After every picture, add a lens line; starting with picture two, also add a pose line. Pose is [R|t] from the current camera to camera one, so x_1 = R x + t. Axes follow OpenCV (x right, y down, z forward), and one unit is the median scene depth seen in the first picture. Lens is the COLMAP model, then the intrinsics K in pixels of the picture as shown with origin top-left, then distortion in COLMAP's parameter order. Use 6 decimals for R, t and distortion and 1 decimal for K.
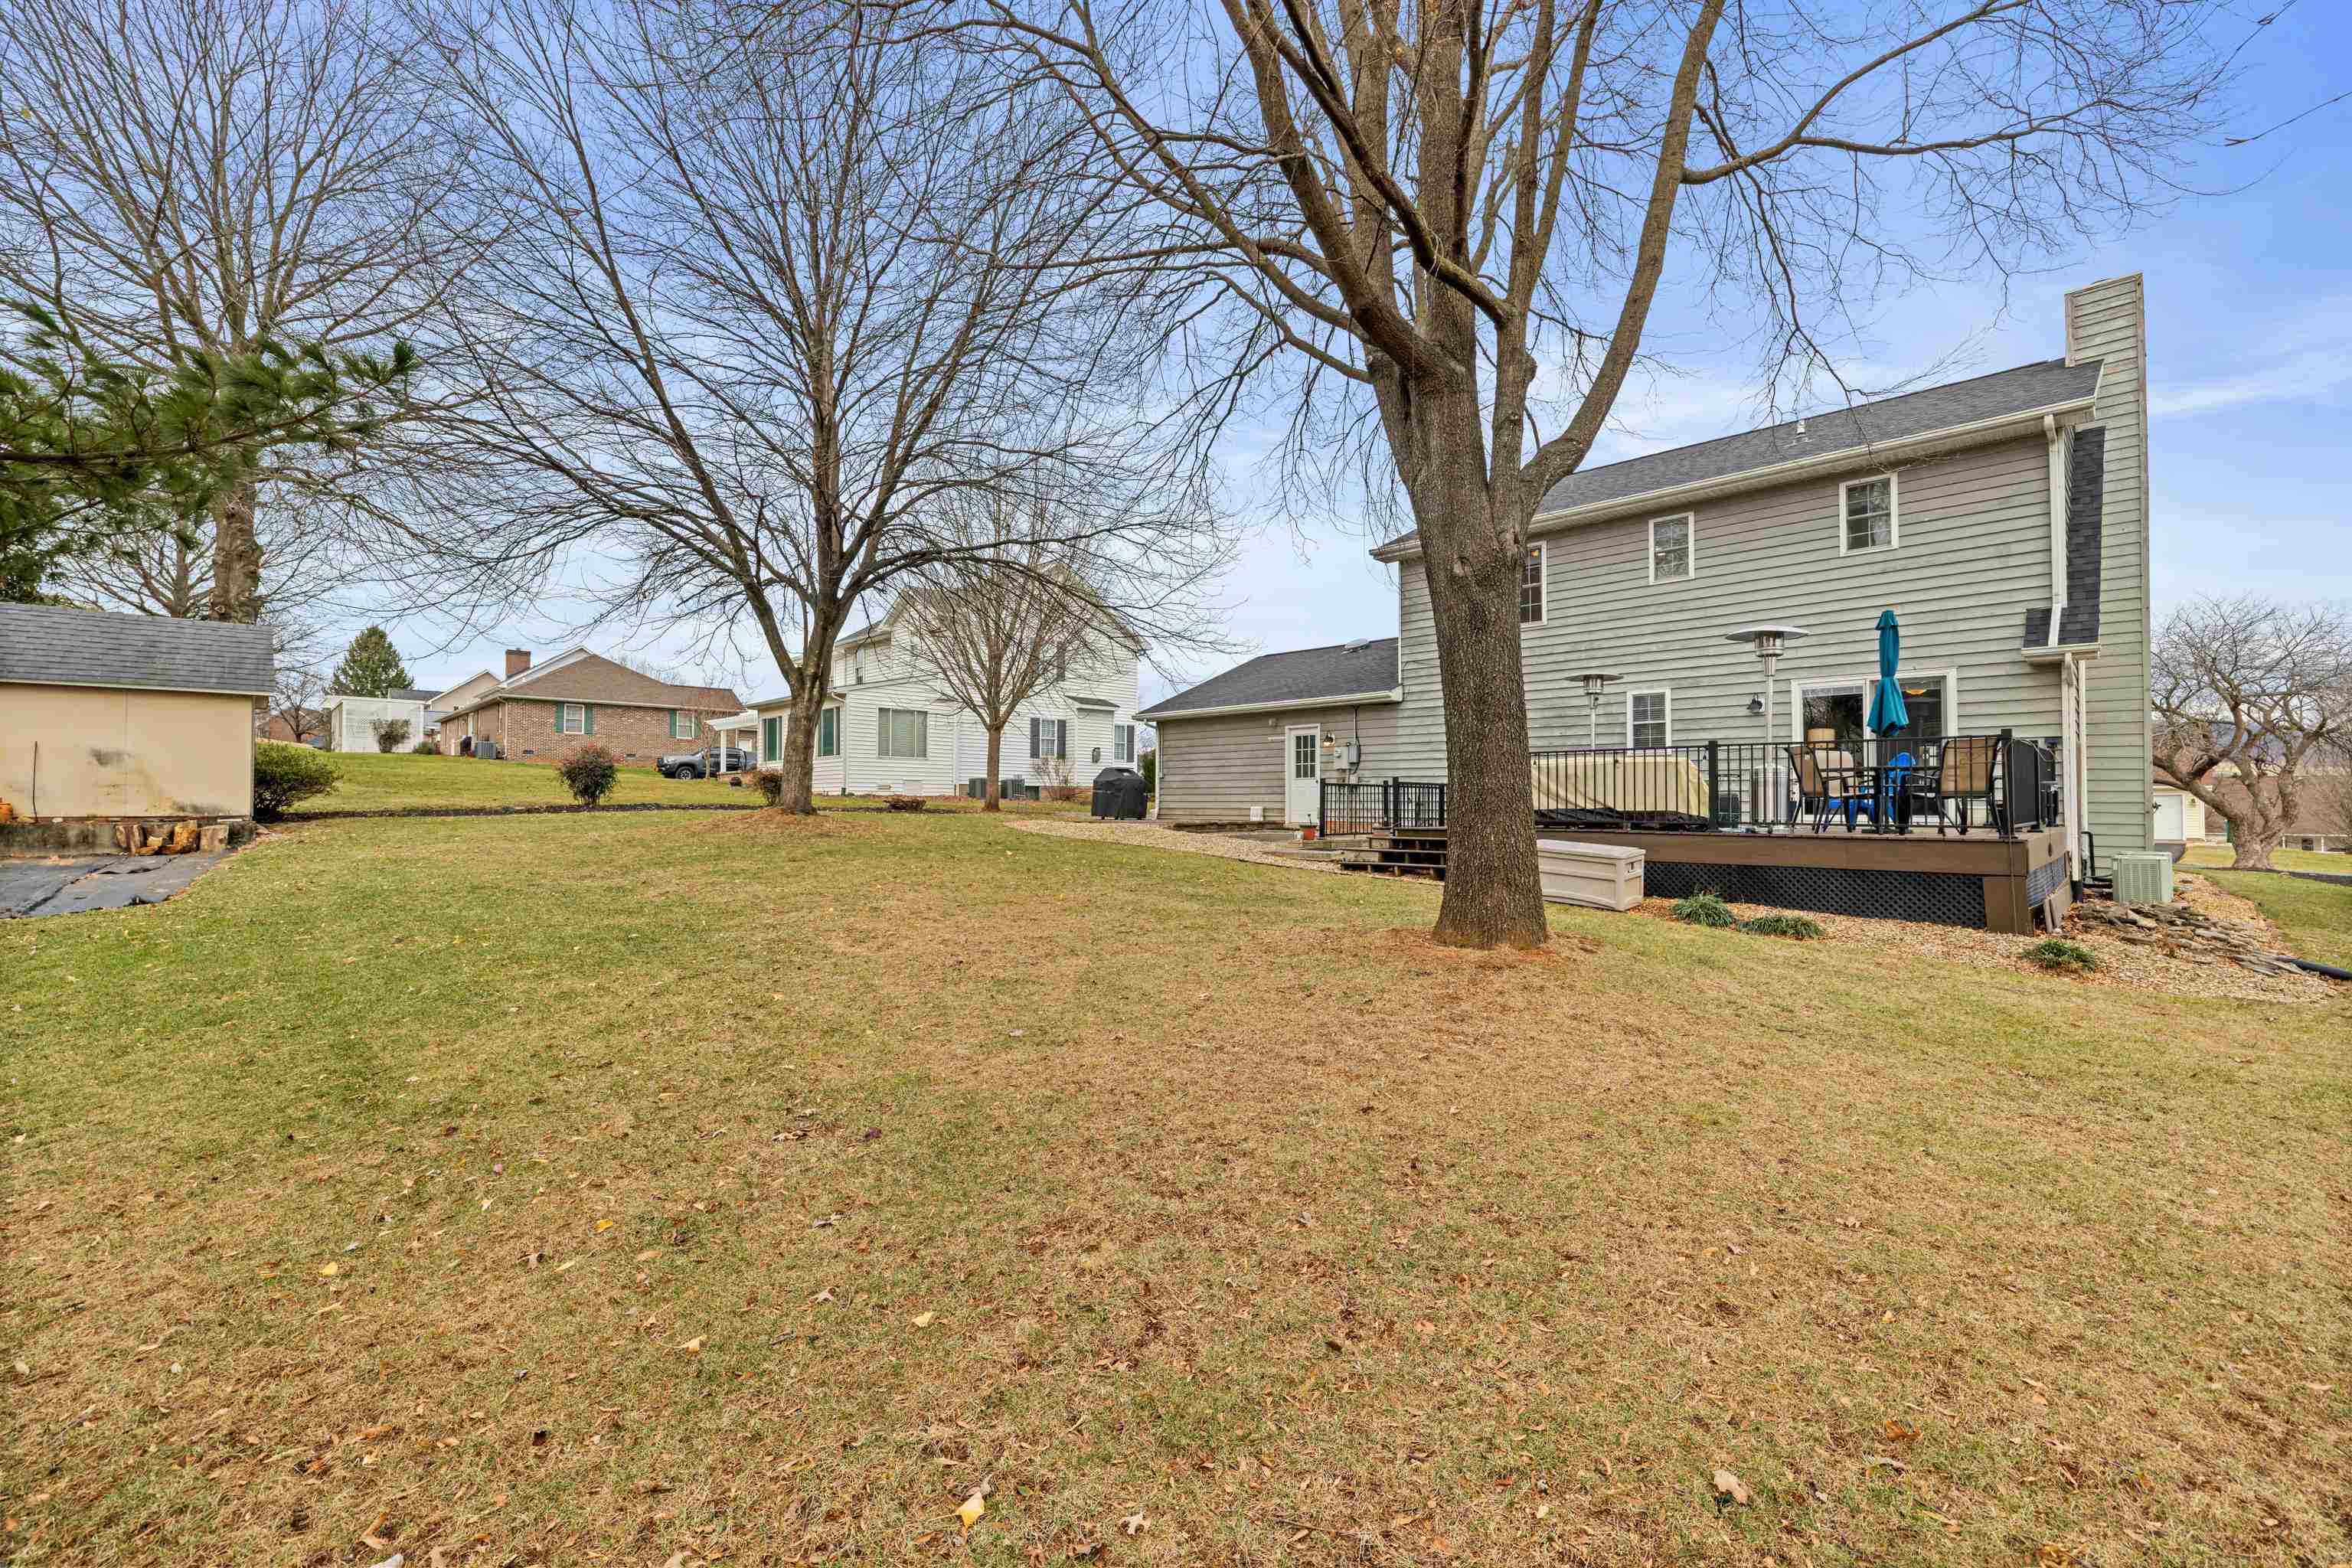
lens RADIAL K [[986.4, 0, 1176.0], [0, 986.4, 784.0], [0, 0, 1]] dist [0.001197, -0.000086]
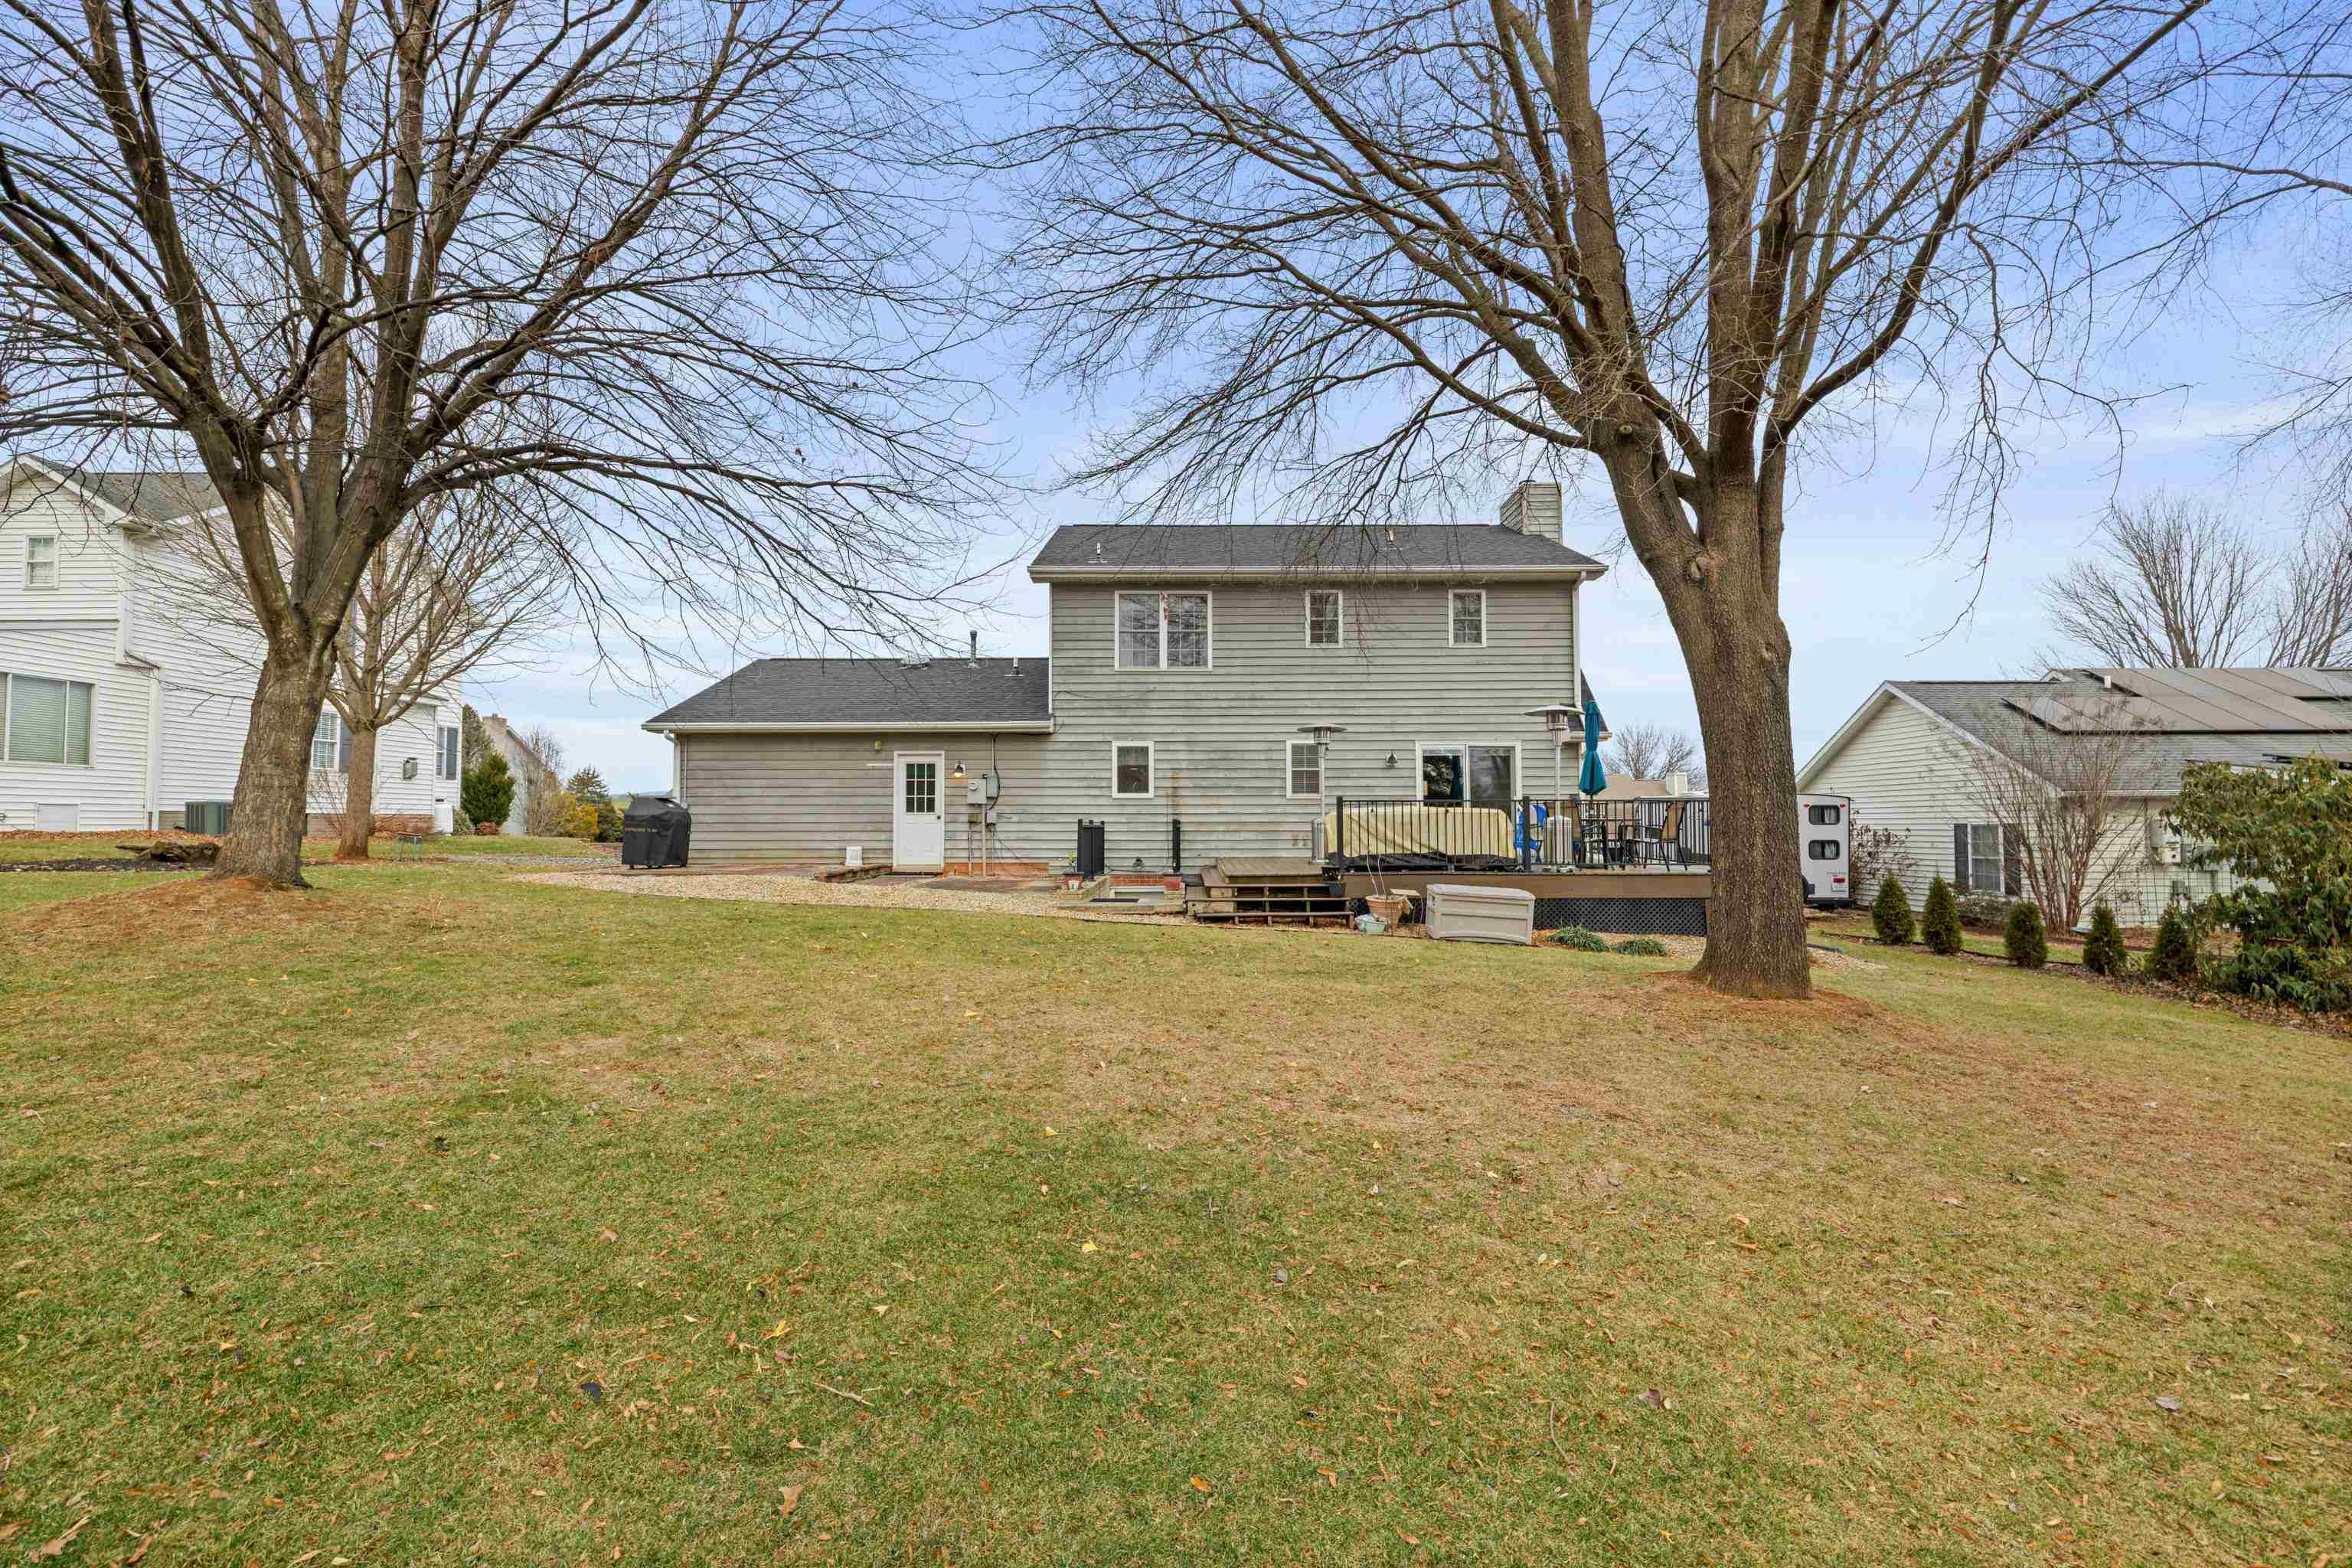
lens RADIAL K [[986.4, 0, 1176.0], [0, 986.4, 784.0], [0, 0, 1]] dist [0.001197, -0.000086]
pose [[0.710404, 0.024207, 0.703378, -0.348901], [-0.011010, 0.999668, -0.023285, -0.015092], [-0.703708, 0.008798, 0.710435, 0.255269]]
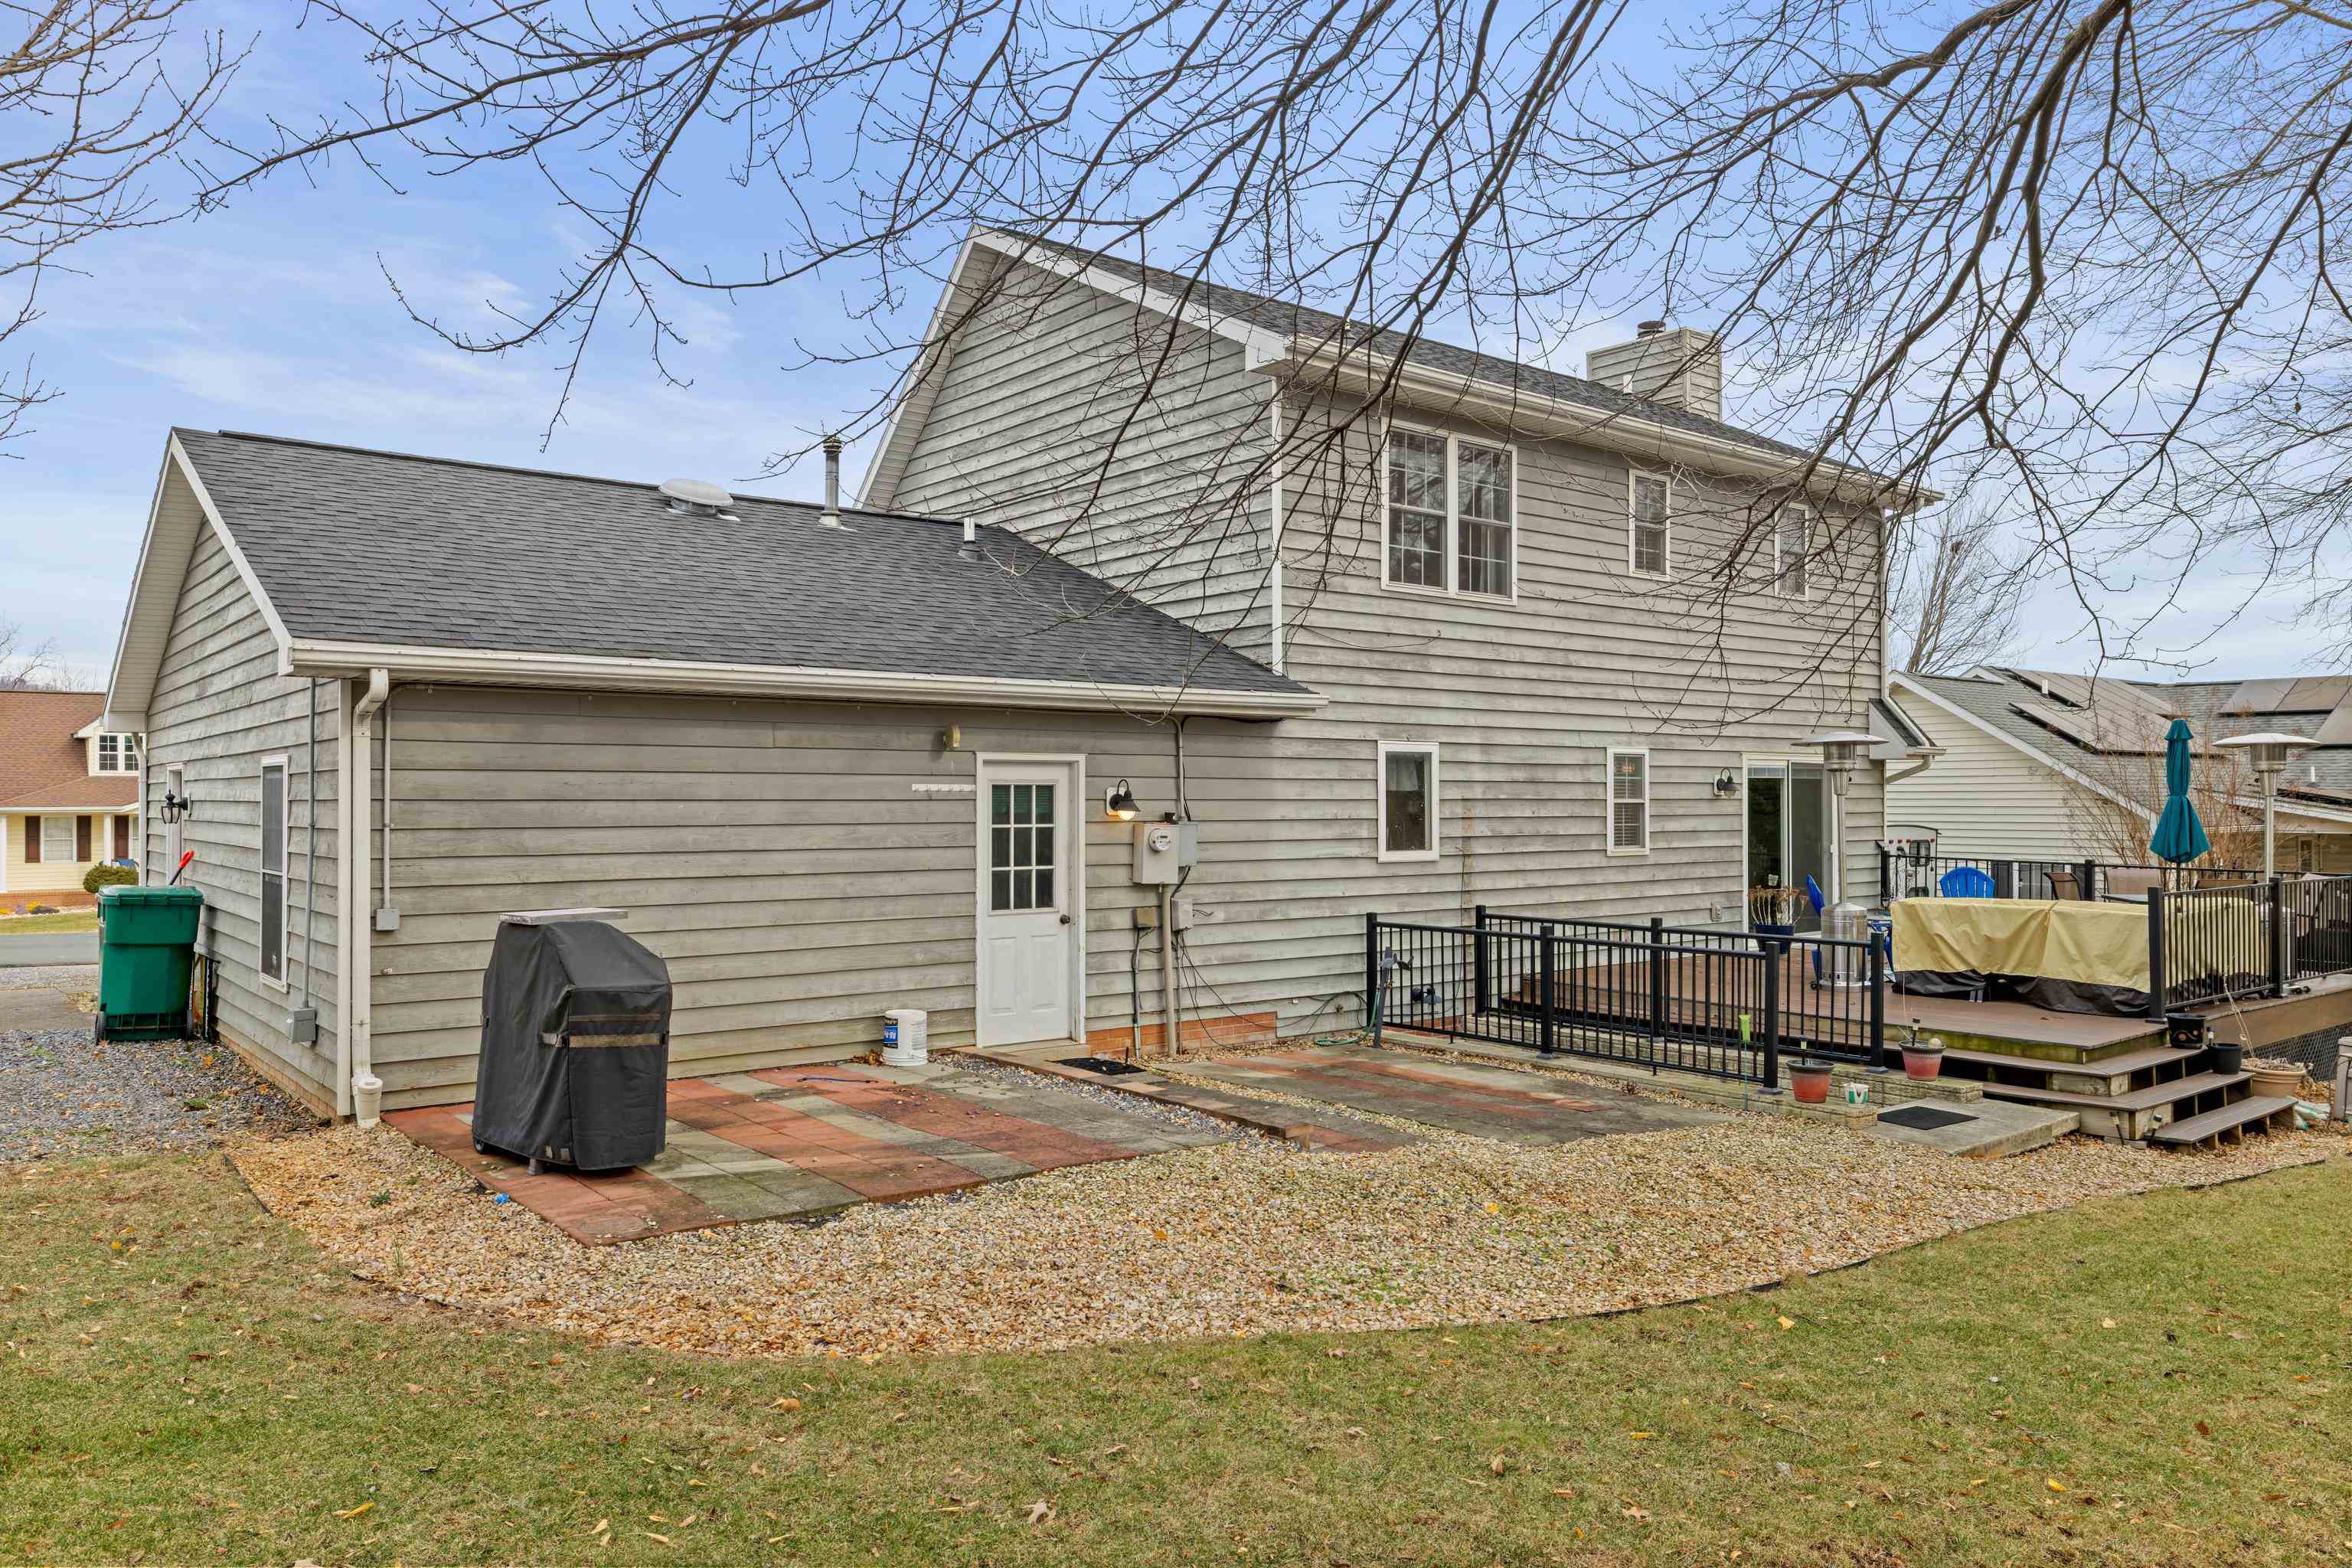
lens RADIAL K [[1616.4, 0, 1176.0], [0, 1616.4, 784.0], [0, 0, 1]] dist [0.001446, 0.001694]
pose [[0.108259, 0.006419, 0.994102, -0.456331], [-0.020587, 0.999779, -0.004213, -0.052954], [-0.993910, -0.020009, 0.108367, 0.980462]]
